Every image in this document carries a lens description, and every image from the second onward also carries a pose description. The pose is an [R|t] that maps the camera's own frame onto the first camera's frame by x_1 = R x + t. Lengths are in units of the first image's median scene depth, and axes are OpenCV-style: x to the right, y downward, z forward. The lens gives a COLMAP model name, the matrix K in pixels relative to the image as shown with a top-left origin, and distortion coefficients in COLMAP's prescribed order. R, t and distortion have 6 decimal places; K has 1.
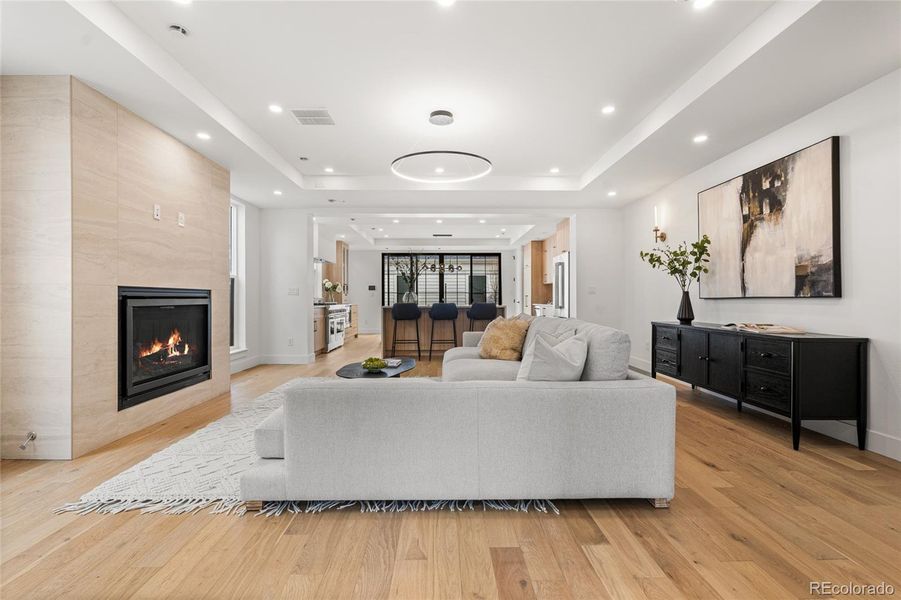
lens RADIAL K [[400.1, 0, 449.2], [0, 400.1, 299.5], [0, 0, 1]] dist [-0.003462, -0.000528]
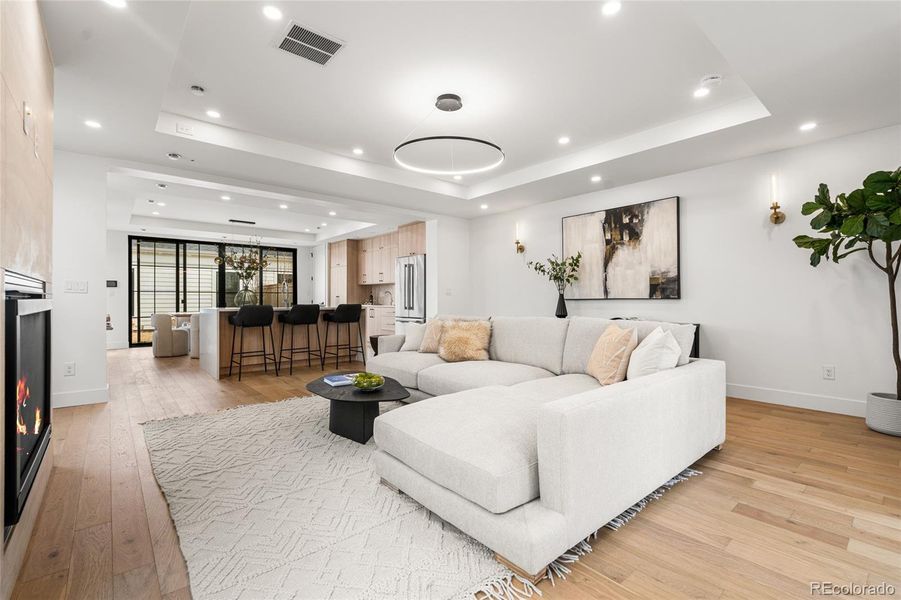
lens RADIAL K [[400.1, 0, 449.2], [0, 400.1, 299.5], [0, 0, 1]] dist [-0.003462, -0.000528]
pose [[0.772051, 0.001232, 0.635560, -0.528121], [0.000248, 0.999997, -0.002239, 0.000572], [-0.635561, 0.001886, 0.772048, 0.255283]]
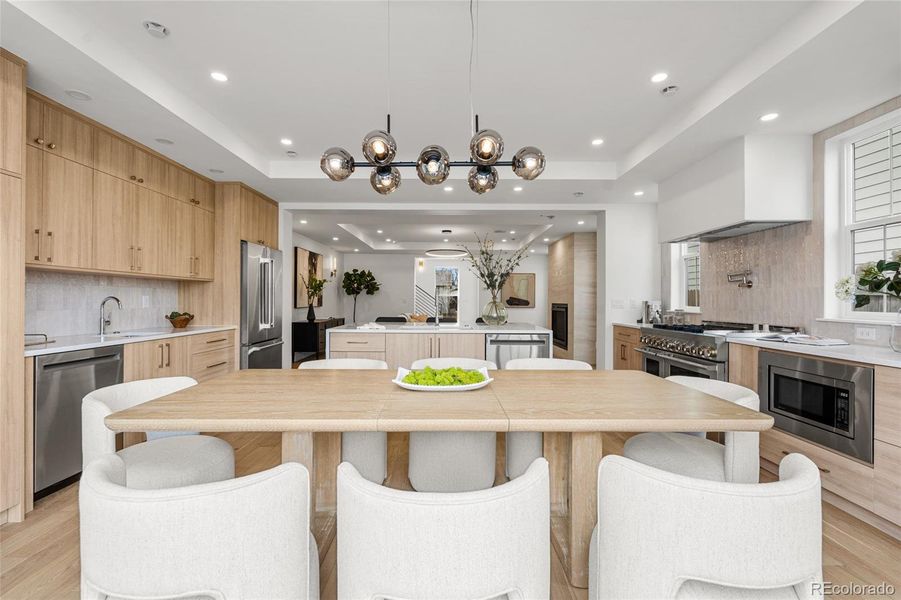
lens RADIAL K [[405.9, 0, 450.5], [0, 405.9, 300.0], [0, 0, 1]] dist [-0.001896, -0.000161]
pose [[-0.999892, -0.002068, 0.014566, -0.066576], [-0.002051, 0.999997, 0.001181, -0.043971], [-0.014569, 0.001151, -0.999893, 3.006909]]
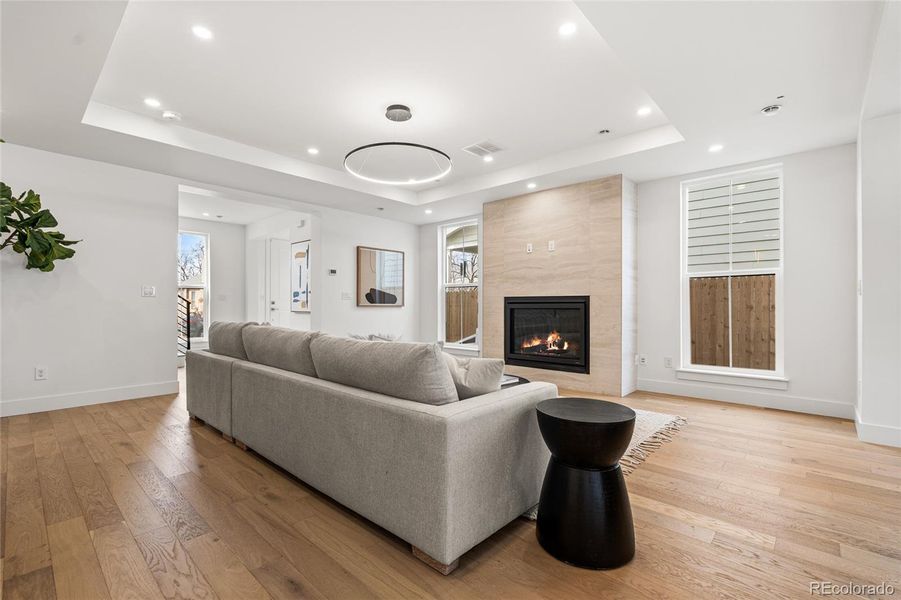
lens RADIAL K [[398.4, 0, 444.5], [0, 398.4, 311.5], [0, 0, 1]] dist [0.001477, 0.000470]
pose [[-0.691923, 0.016677, -0.721779, 0.515822], [0.001519, 0.999765, 0.021643, -0.004532], [0.721970, 0.013879, -0.691785, 1.514180]]
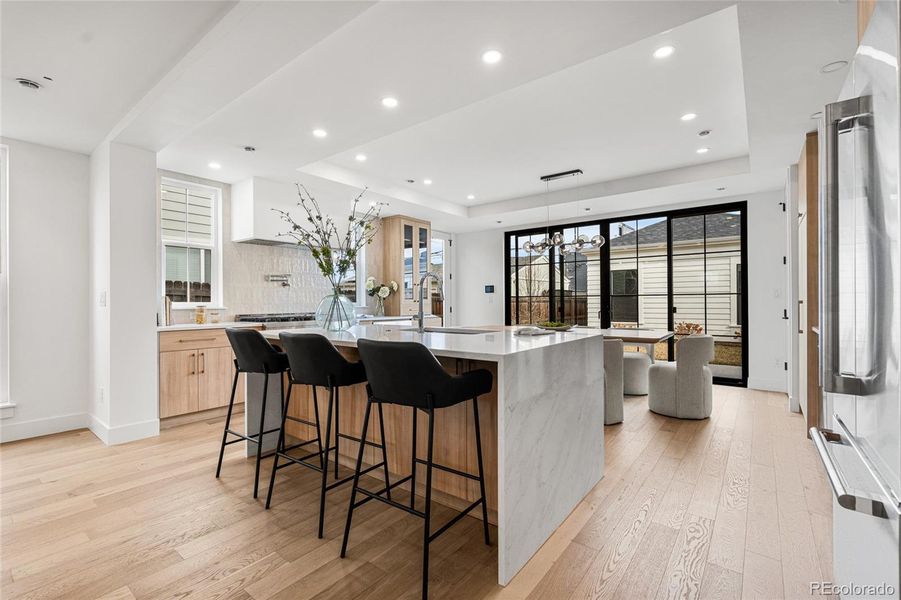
lens RADIAL K [[400.1, 0, 449.2], [0, 400.1, 299.5], [0, 0, 1]] dist [-0.003462, -0.000528]
pose [[0.774626, -0.006450, -0.632386, 0.452318], [0.001802, 0.999966, -0.007991, -0.022298], [0.632417, 0.005050, 0.774612, 1.385267]]
